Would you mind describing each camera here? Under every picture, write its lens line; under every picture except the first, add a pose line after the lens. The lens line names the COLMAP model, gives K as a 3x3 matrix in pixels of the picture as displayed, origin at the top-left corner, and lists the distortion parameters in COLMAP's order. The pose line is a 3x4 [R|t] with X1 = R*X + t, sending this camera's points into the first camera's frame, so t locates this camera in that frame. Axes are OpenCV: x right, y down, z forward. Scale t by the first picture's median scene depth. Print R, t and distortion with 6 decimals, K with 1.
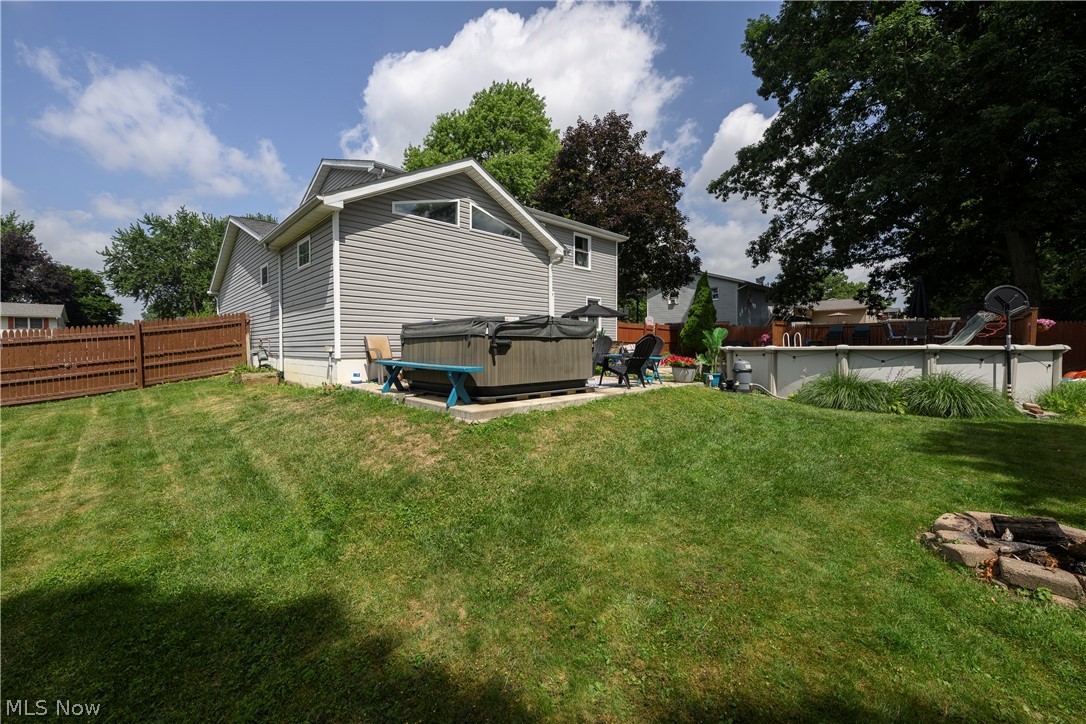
lens RADIAL K [[429.8, 0, 542.4], [0, 429.8, 358.3], [0, 0, 1]] dist [-0.003519, -0.000320]
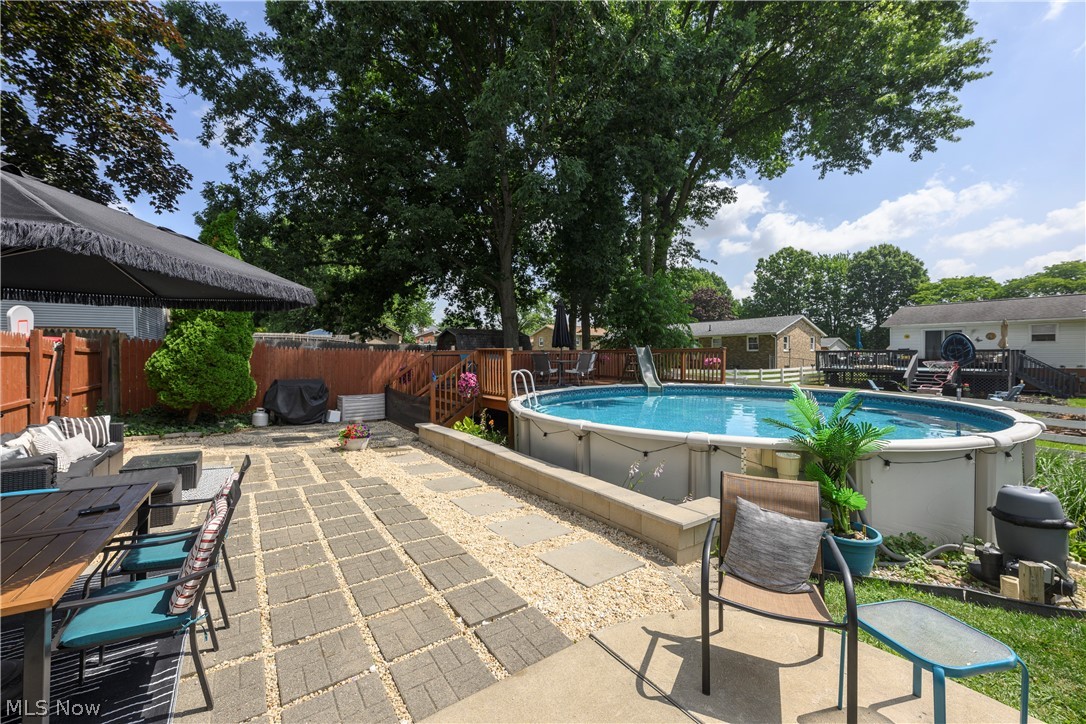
lens RADIAL K [[429.8, 0, 542.3], [0, 429.8, 360.2], [0, 0, 1]] dist [-0.003519, -0.000320]
pose [[0.162494, -0.012714, 0.986628, 0.024889], [0.031078, 0.999487, 0.007762, -0.049796], [-0.986220, 0.029401, 0.162805, 0.579408]]
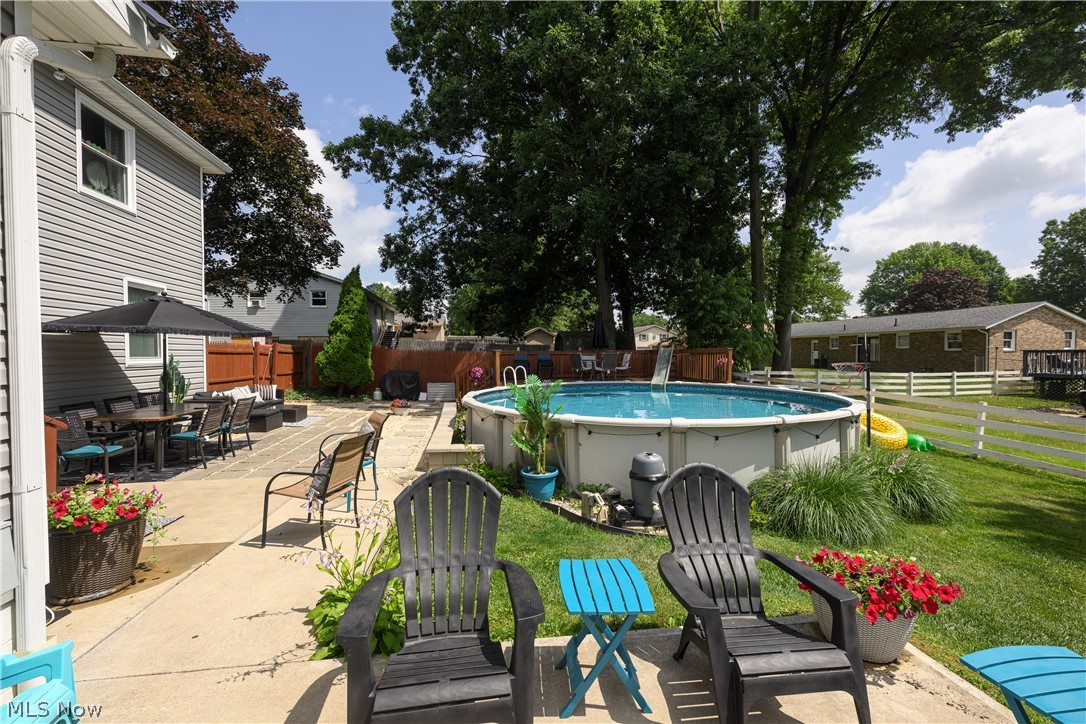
lens RADIAL K [[429.8, 0, 539.4], [0, 429.8, 361.5], [0, 0, 1]] dist [-0.003519, -0.000320]
pose [[0.572744, -0.014475, 0.819606, -0.000356], [0.023353, 0.999726, 0.001337, -0.044606], [-0.819401, 0.018375, 0.572926, 0.356493]]
